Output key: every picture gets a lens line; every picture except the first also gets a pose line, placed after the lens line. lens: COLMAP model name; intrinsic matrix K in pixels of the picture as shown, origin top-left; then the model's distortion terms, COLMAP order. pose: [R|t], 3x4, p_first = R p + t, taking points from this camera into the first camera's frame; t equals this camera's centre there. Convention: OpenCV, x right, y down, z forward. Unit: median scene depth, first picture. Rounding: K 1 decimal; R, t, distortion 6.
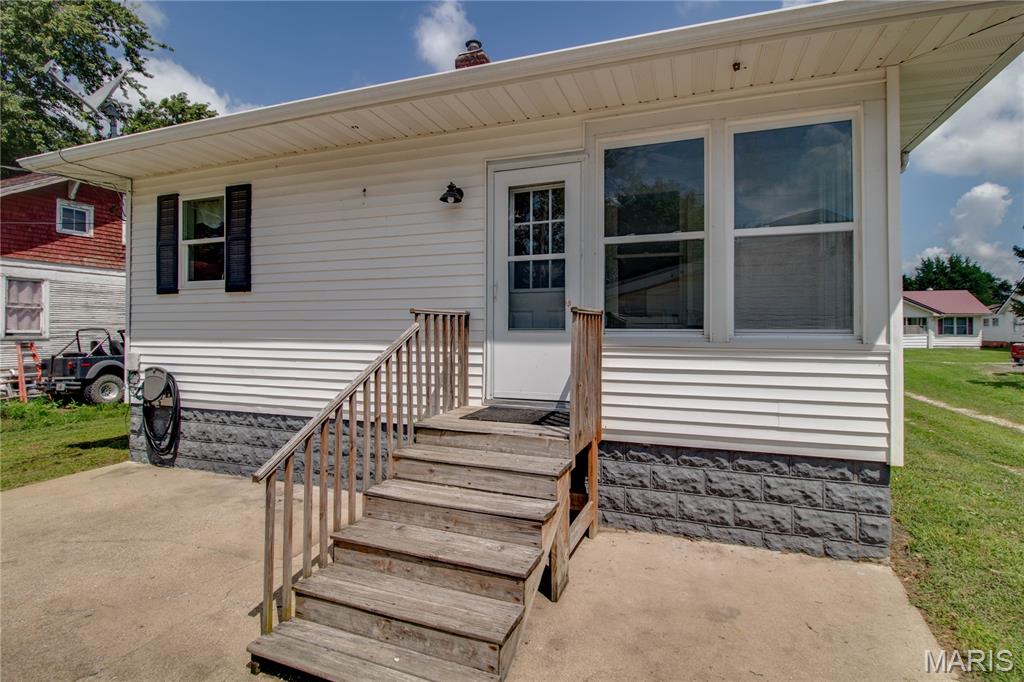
lens RADIAL K [[495.1, 0, 525.7], [0, 495.1, 322.2], [0, 0, 1]] dist [-0.001383, -0.000832]
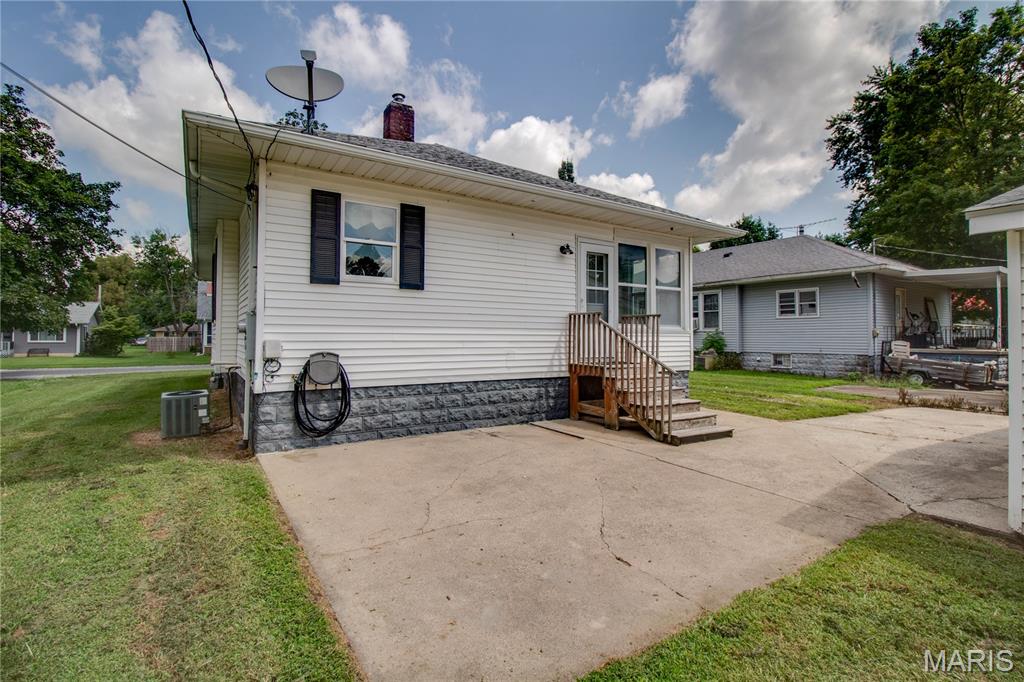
lens RADIAL K [[495.1, 0, 525.7], [0, 495.1, 322.2], [0, 0, 1]] dist [-0.001383, -0.000832]
pose [[0.590662, 0.027784, 0.806441, -1.429166], [-0.009088, 0.999573, -0.027782, 0.055464], [-0.806868, 0.009081, 0.590662, 0.021194]]
